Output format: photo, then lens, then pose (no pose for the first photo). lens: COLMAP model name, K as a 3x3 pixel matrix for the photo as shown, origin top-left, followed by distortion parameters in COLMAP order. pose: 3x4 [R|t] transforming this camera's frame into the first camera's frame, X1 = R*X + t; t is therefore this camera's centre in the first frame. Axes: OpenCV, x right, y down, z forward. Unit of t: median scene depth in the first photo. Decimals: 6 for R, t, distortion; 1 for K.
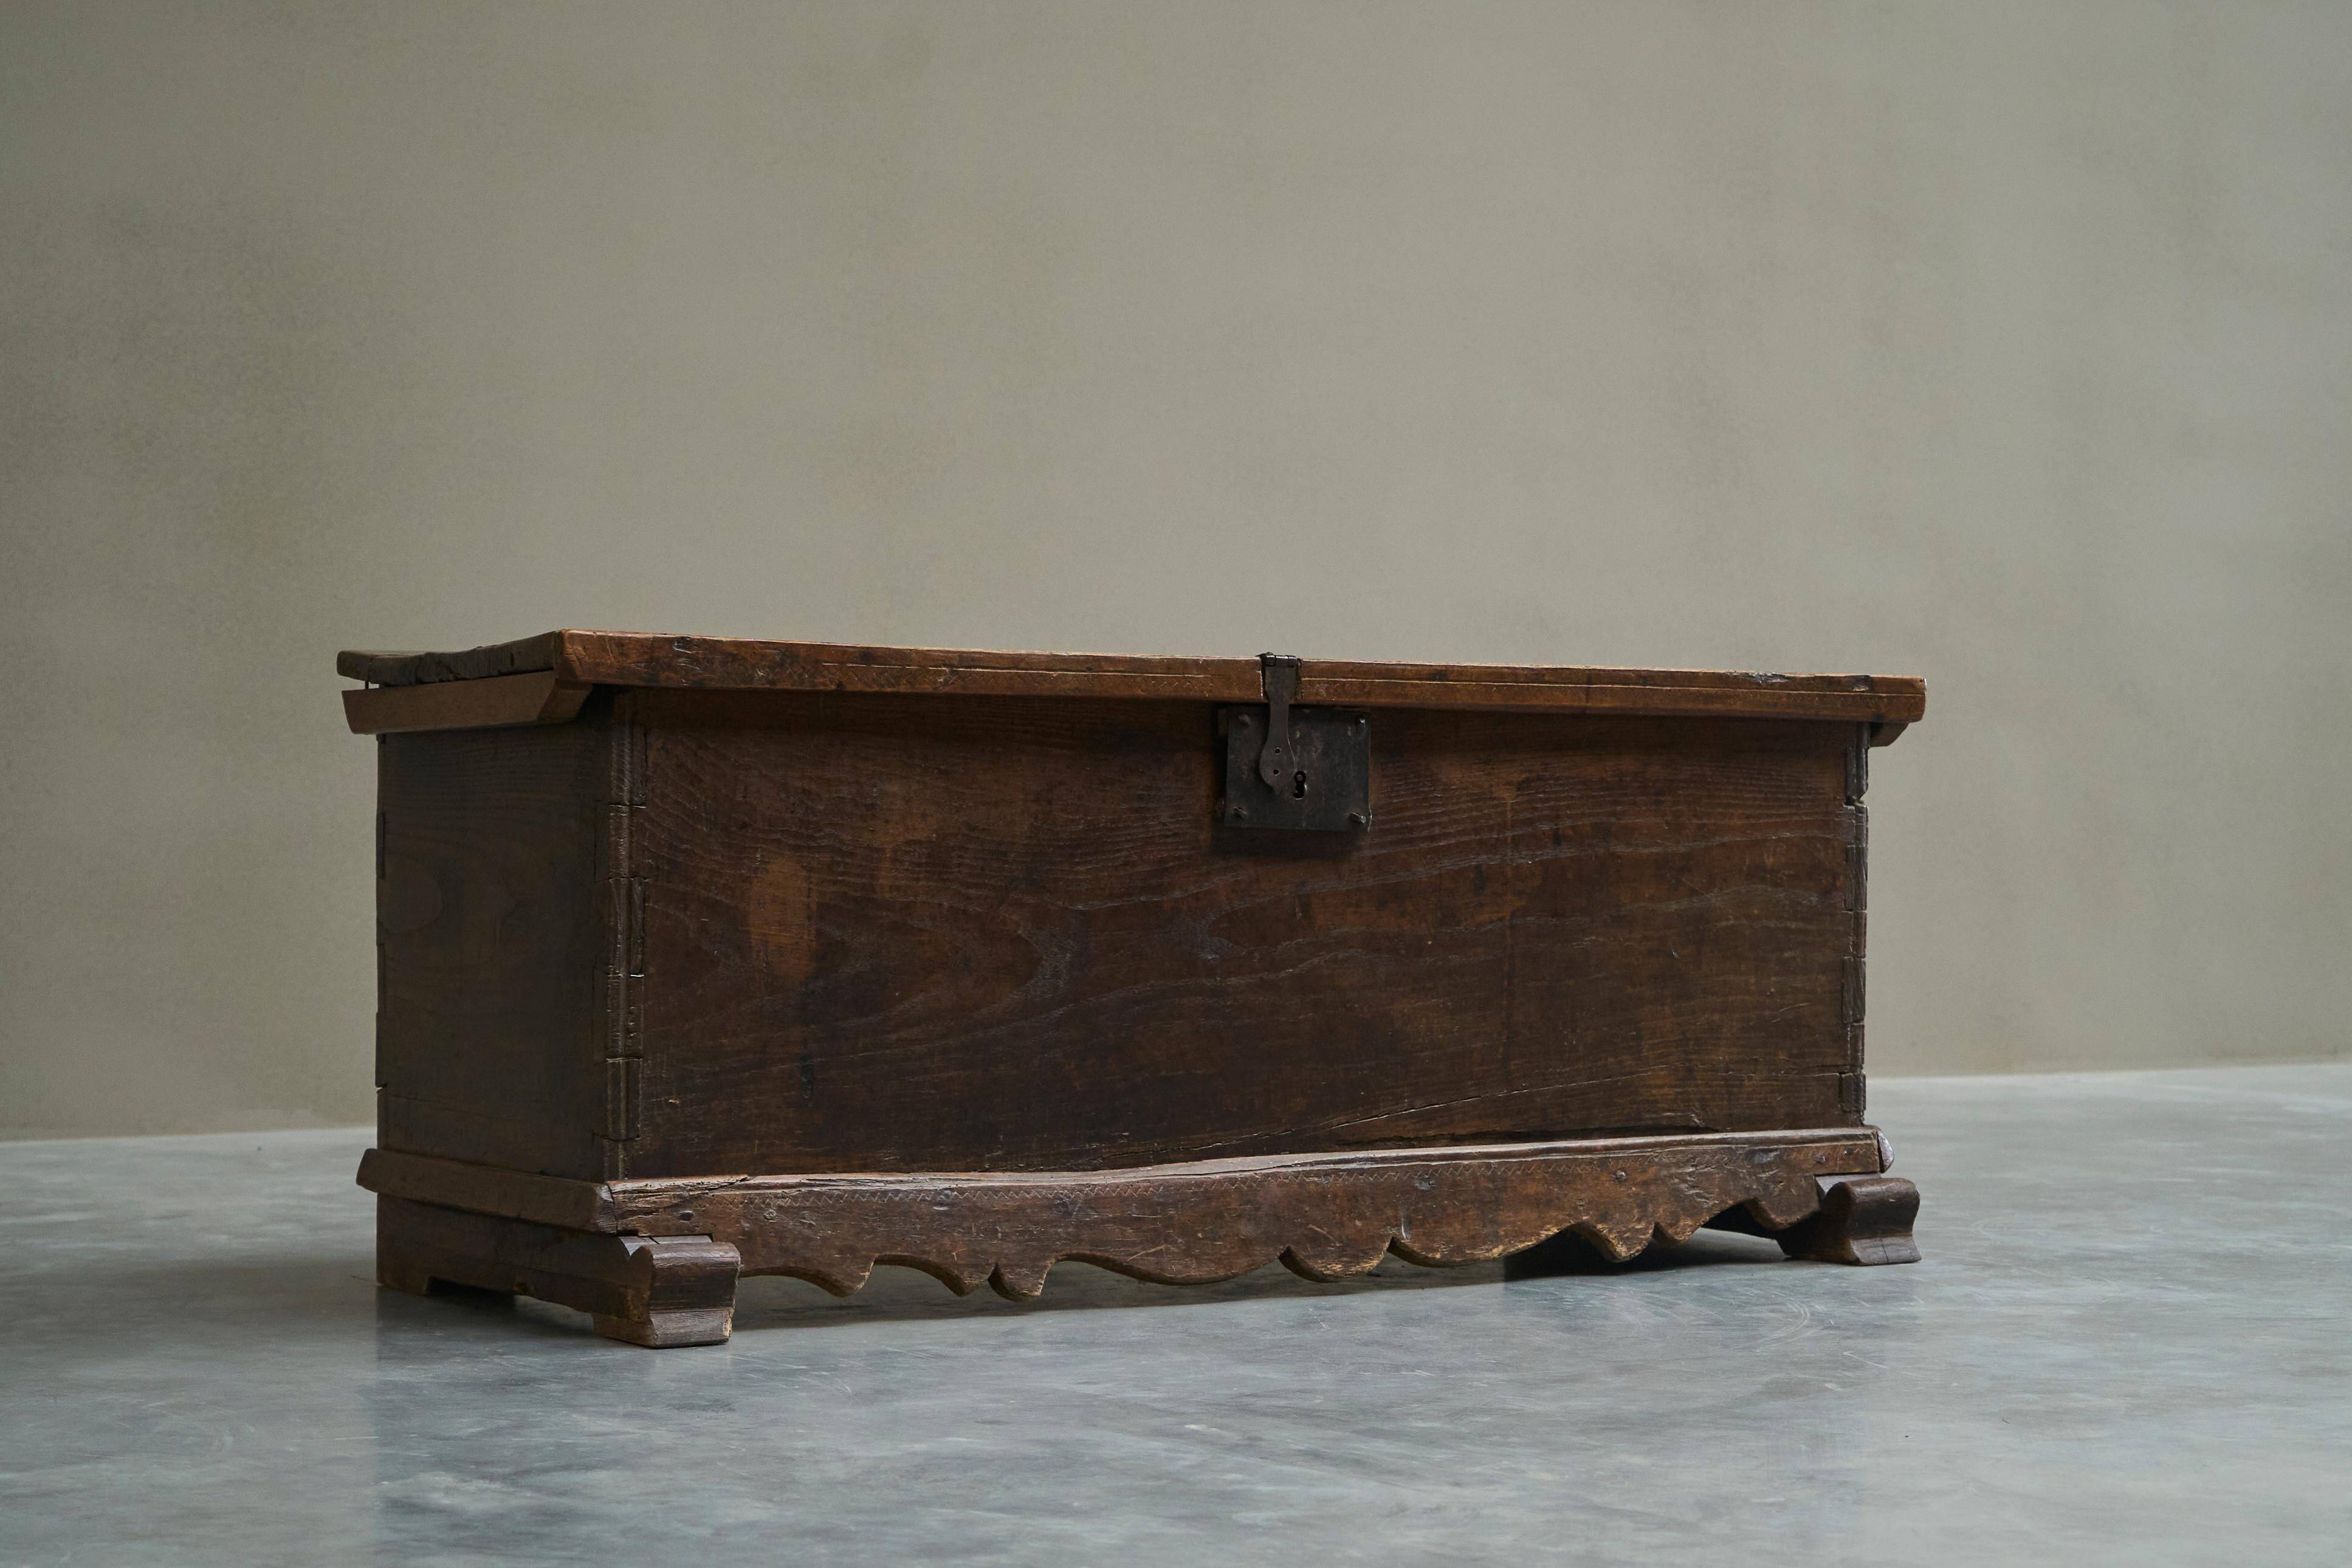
lens RADIAL K [[4633.4, 0, 1176.0], [0, 4633.4, 784.0], [0, 0, 1]] dist [0.017429, -0.301872]
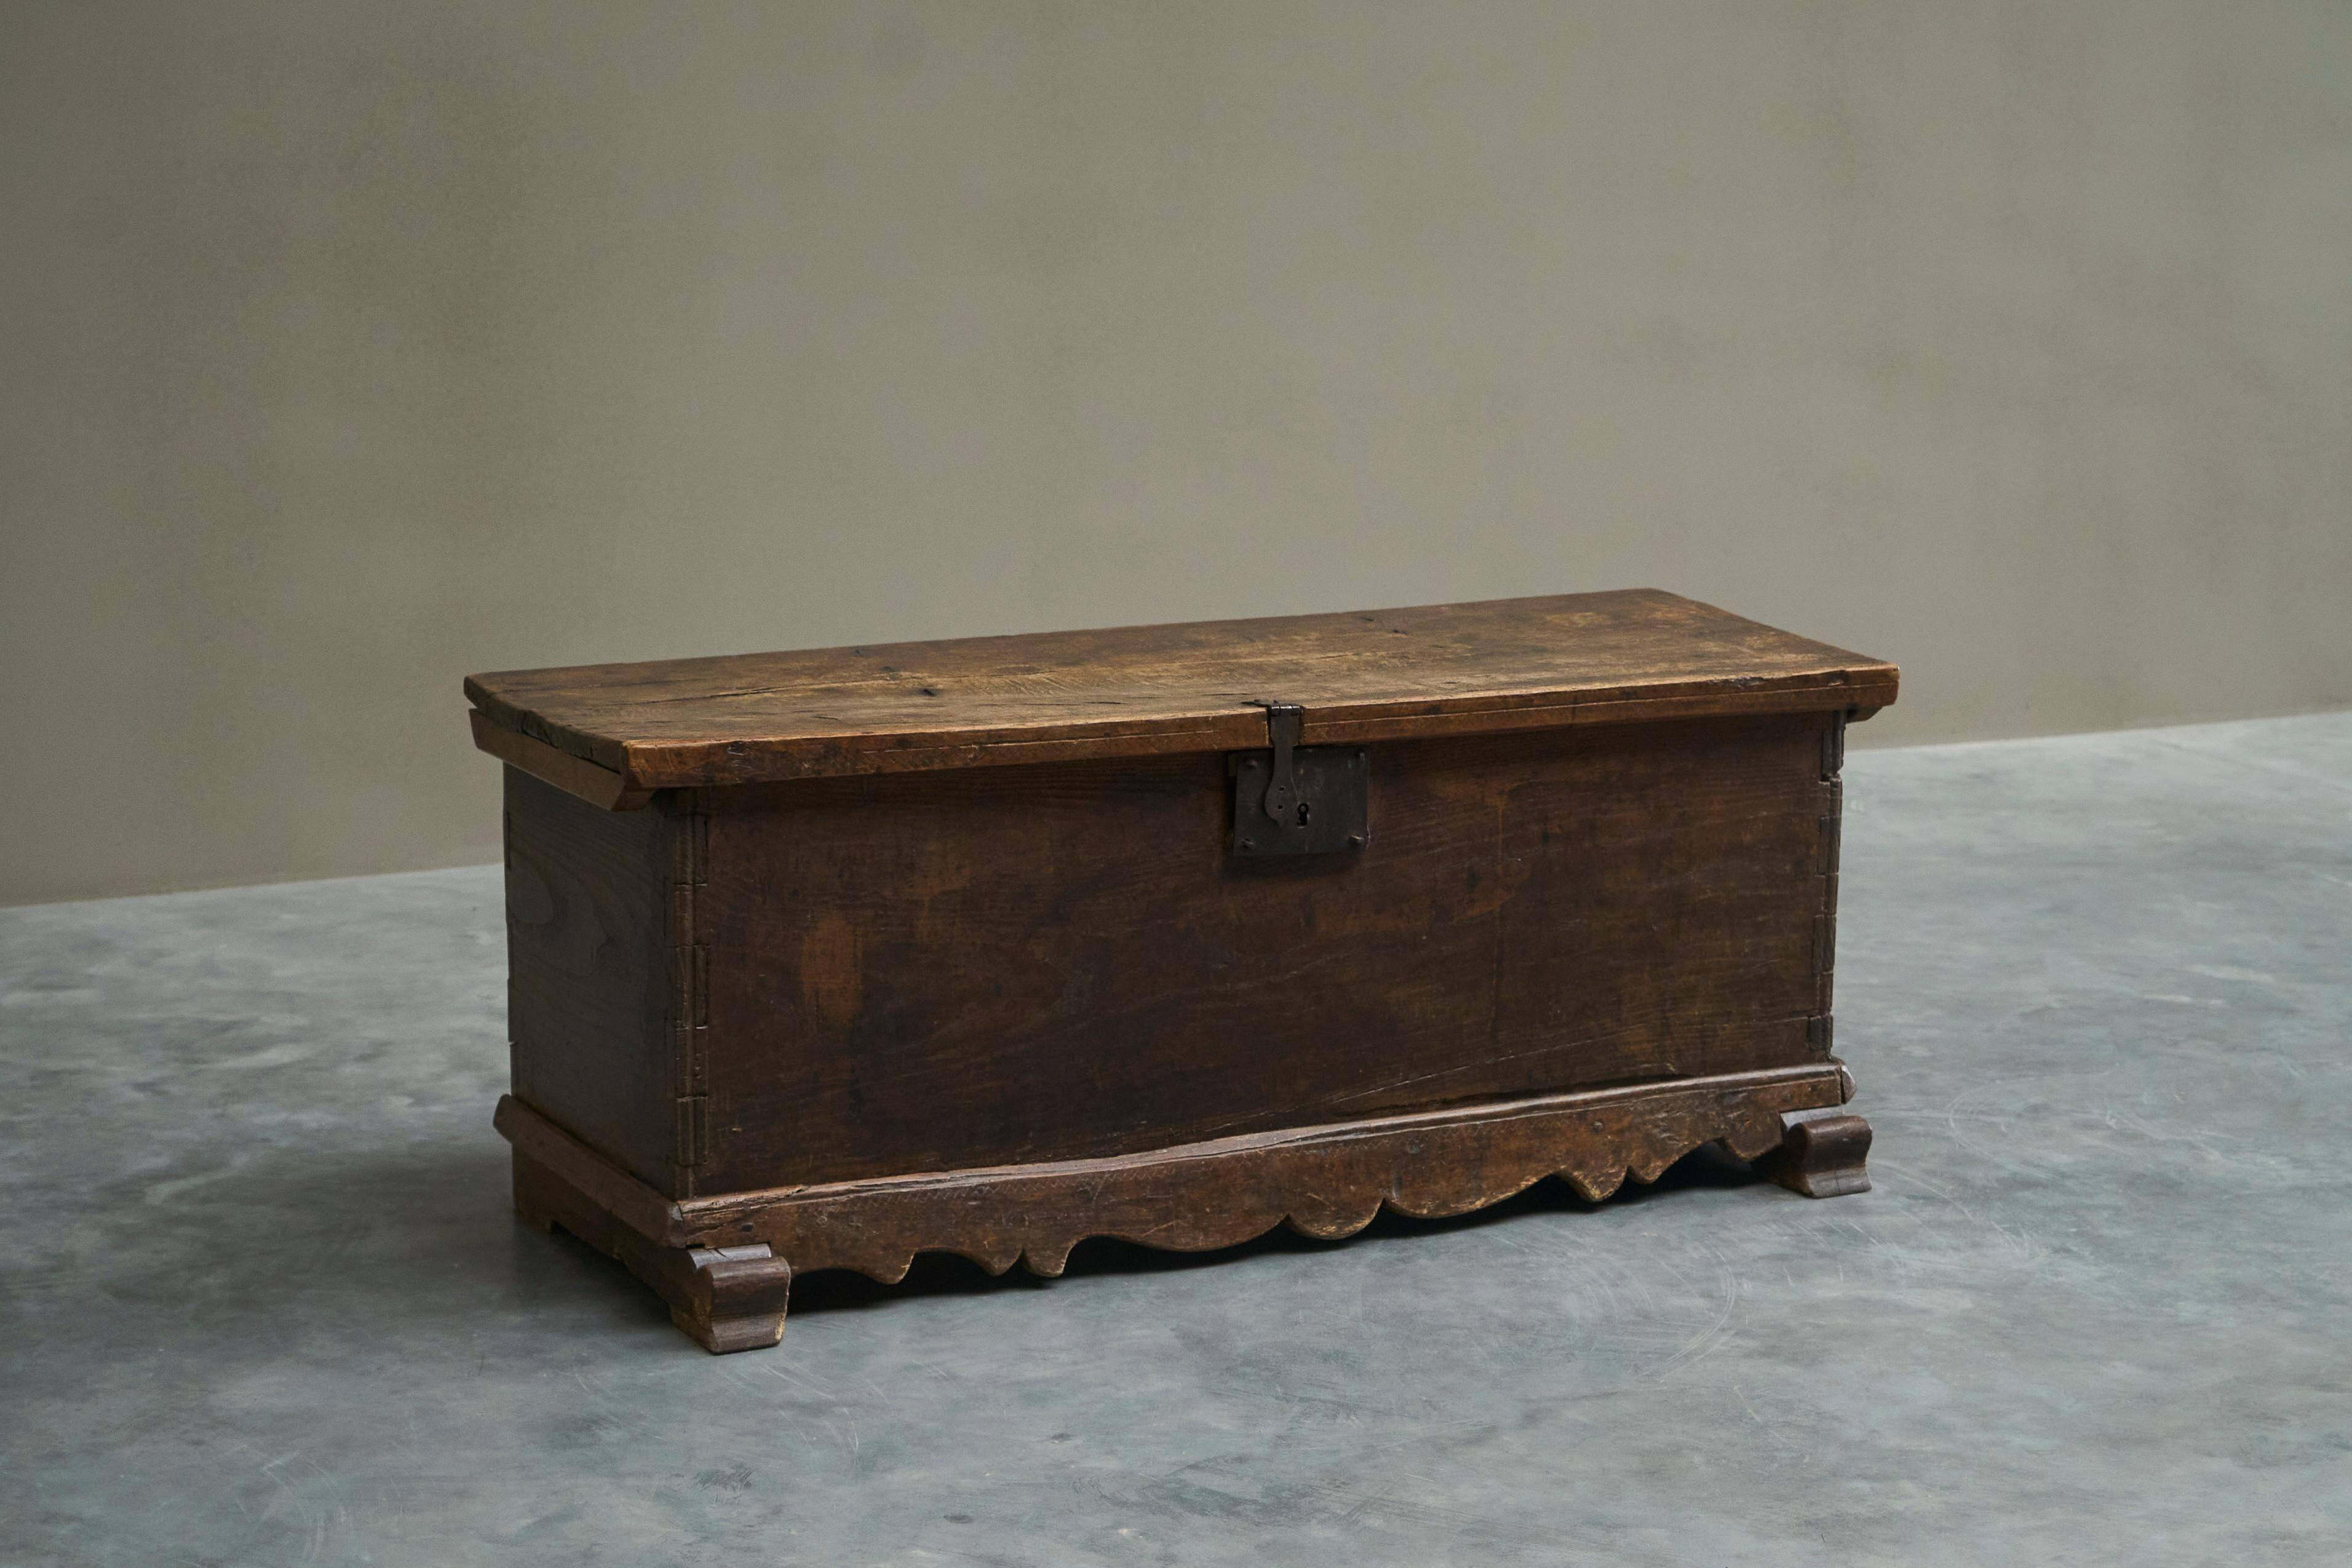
lens RADIAL K [[4445.9, 0, 1176.0], [0, 4445.9, 784.0], [0, 0, 1]] dist [-0.020994, -0.038543]
pose [[0.996262, 0.018677, -0.084340, 0.087578], [-0.002797, 0.982811, 0.184596, -0.208121], [0.086338, -0.183670, 0.979189, -0.060675]]
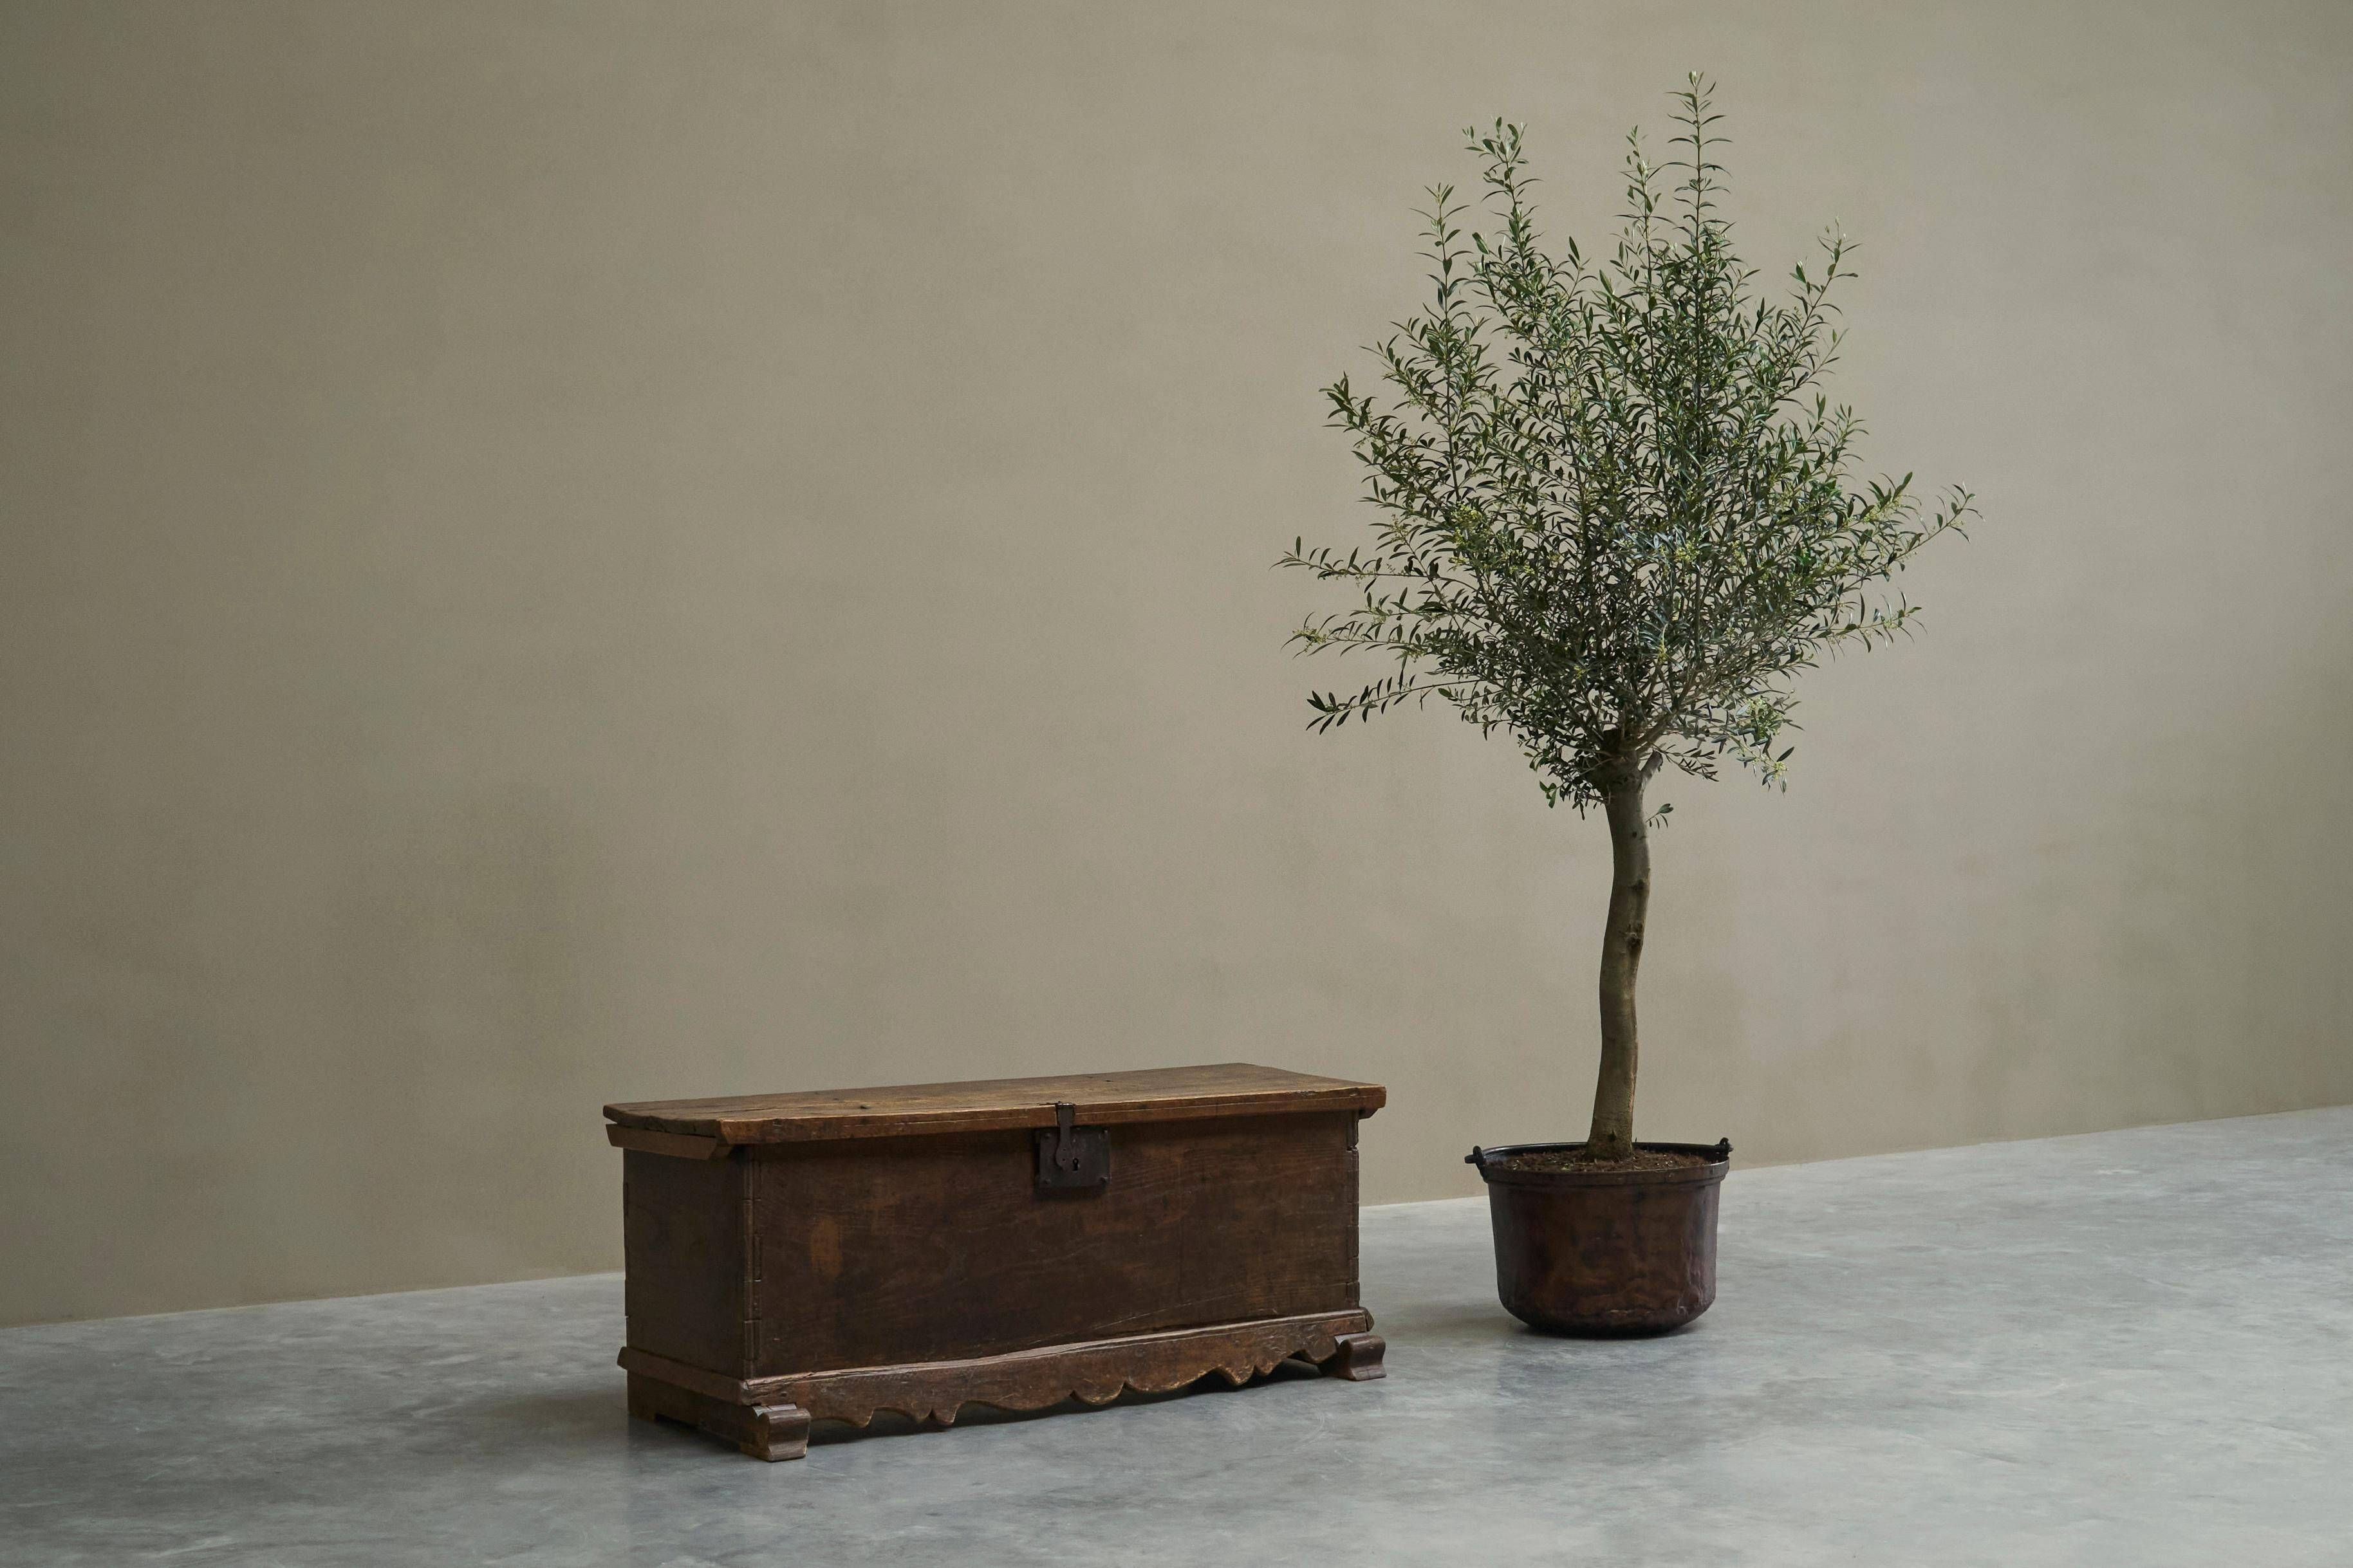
lens RADIAL K [[2965.7, 0, 1176.5], [0, 2965.7, 784.0], [0, 0, 1]] dist [-0.115869, -0.008925]
pose [[0.998643, -0.014521, 0.050017, 0.008203], [0.015674, 0.999619, -0.022731, -0.138916], [-0.049668, 0.023484, 0.998490, -0.317499]]
